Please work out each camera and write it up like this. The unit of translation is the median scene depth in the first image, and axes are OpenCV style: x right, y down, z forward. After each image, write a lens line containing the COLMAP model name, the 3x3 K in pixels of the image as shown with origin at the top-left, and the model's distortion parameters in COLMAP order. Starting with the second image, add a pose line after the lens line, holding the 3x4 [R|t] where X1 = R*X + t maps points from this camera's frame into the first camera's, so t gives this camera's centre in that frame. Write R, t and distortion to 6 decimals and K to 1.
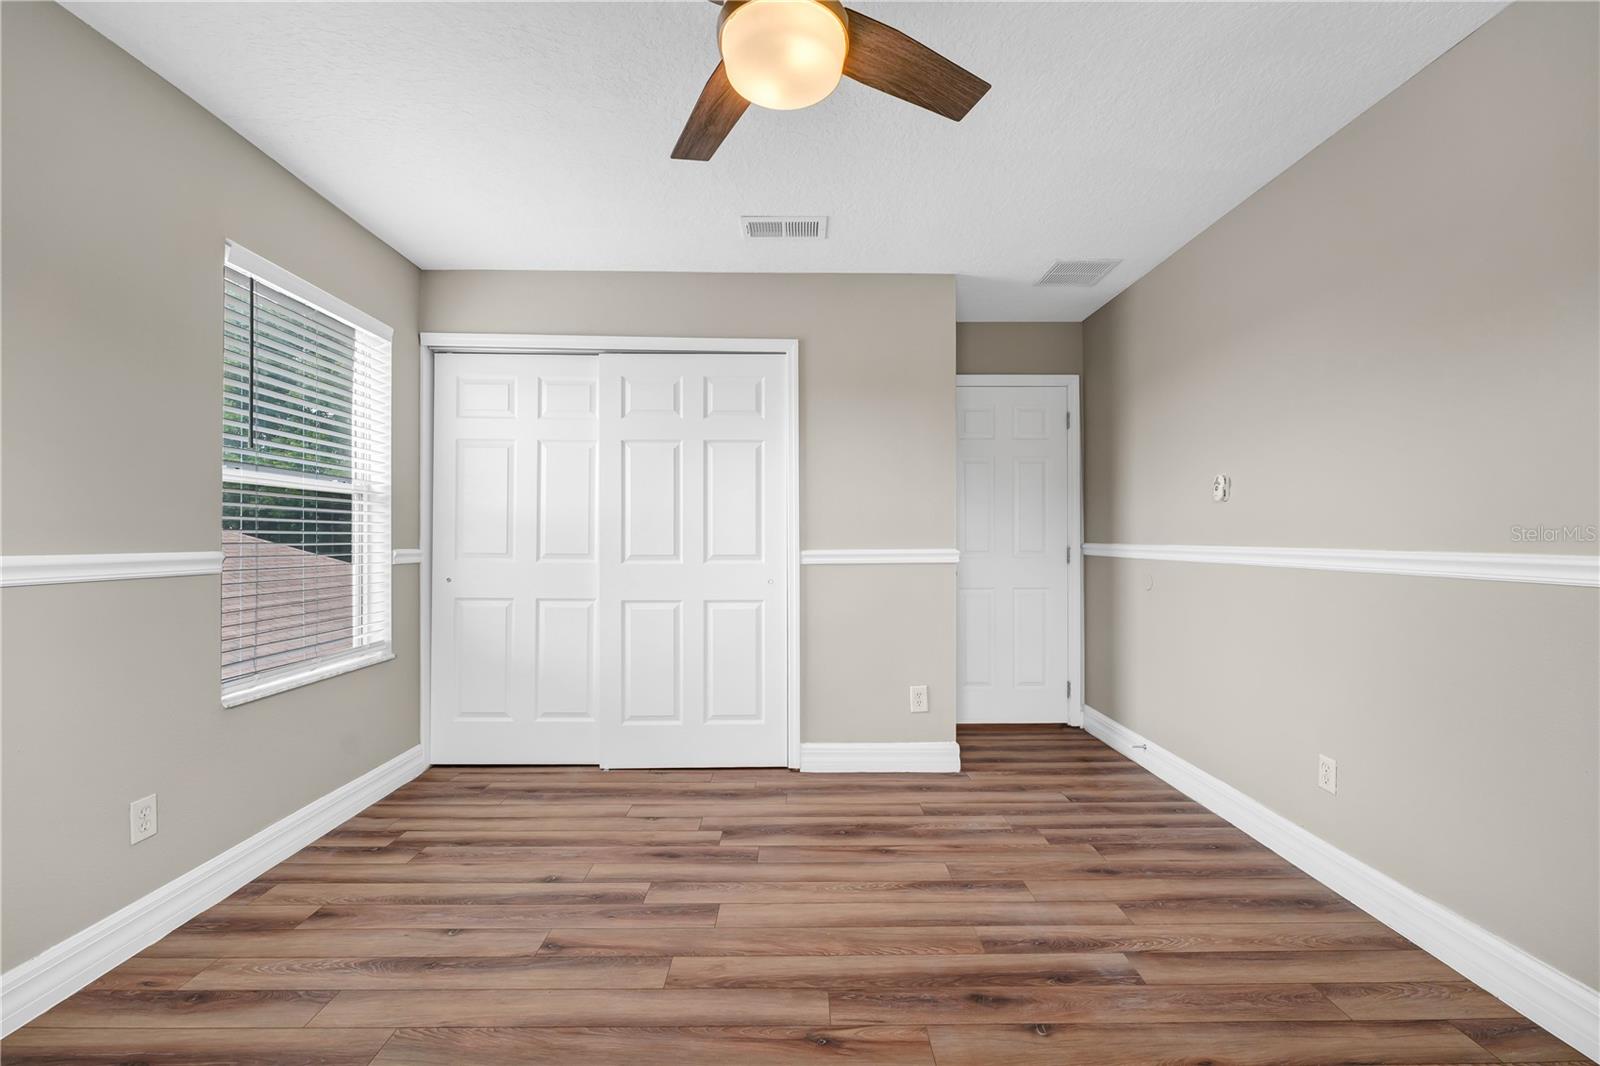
lens RADIAL K [[649.2, 0, 797.1], [0, 649.2, 535.0], [0, 0, 1]] dist [0.000208, -0.000060]
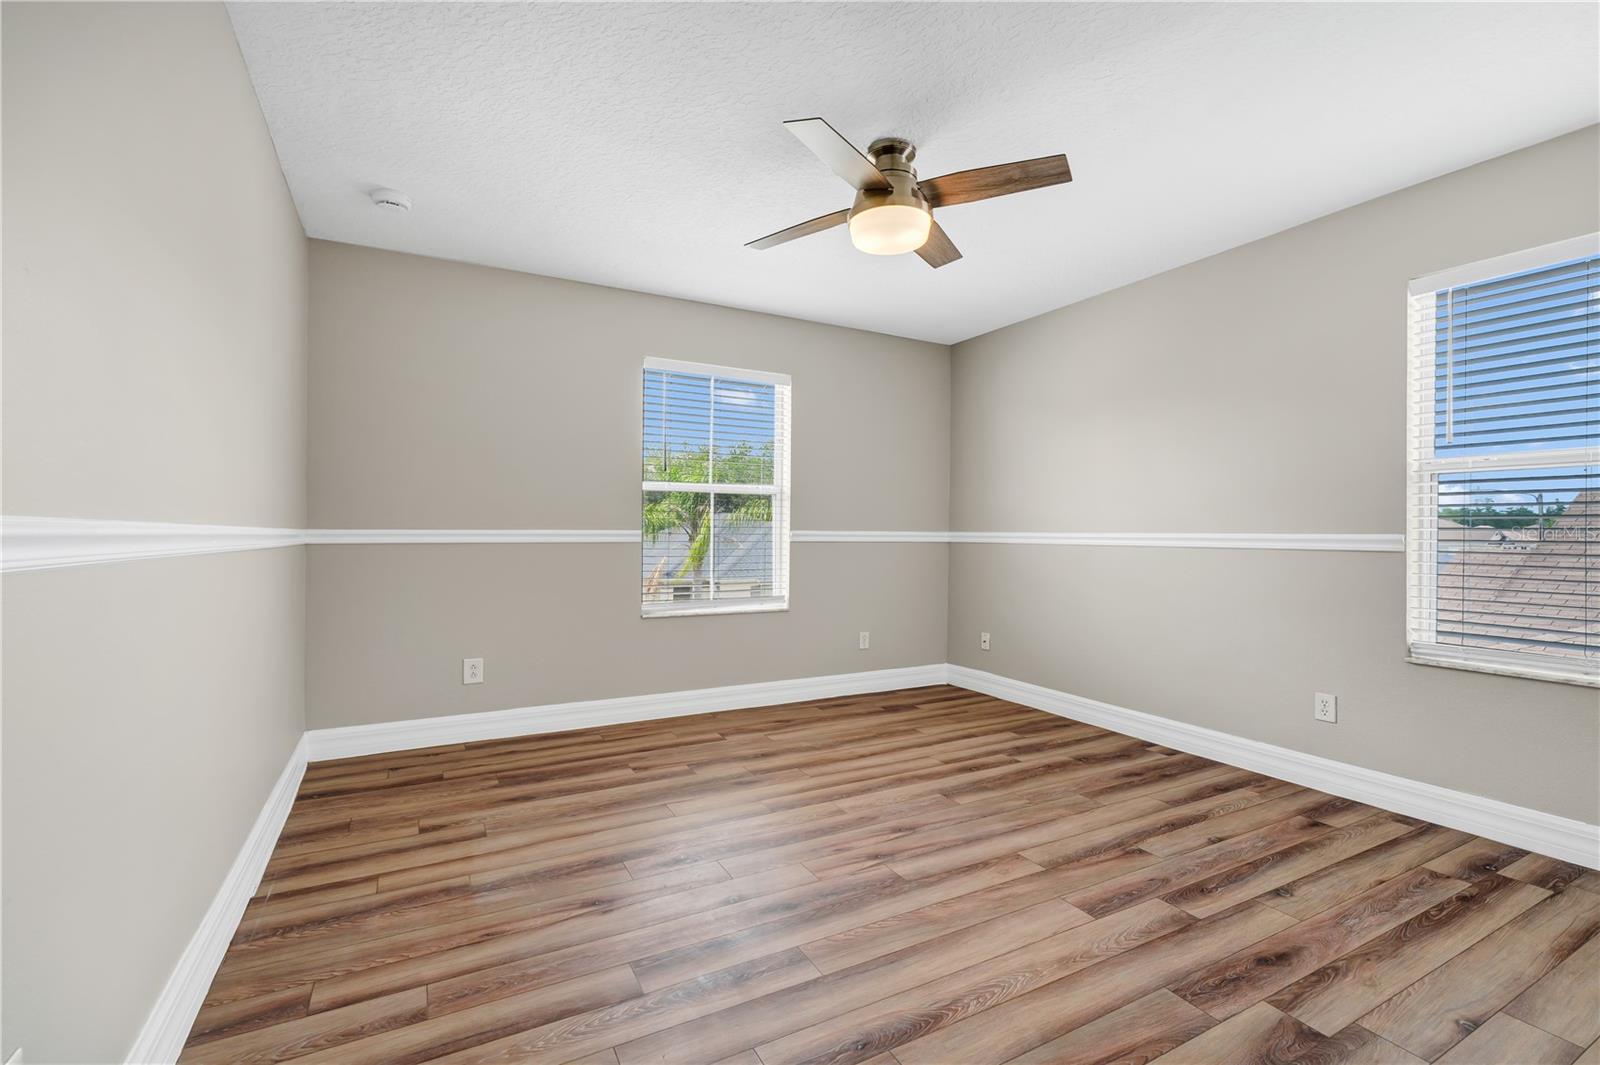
lens RADIAL K [[658.0, 0, 801.8], [0, 658.0, 531.8], [0, 0, 1]] dist [-0.007654, -0.000004]
pose [[-0.874226, -0.005606, -0.485487, 0.630374], [-0.005119, 0.999984, -0.002328, 0.071572], [0.485492, 0.000450, -0.874241, 1.558492]]
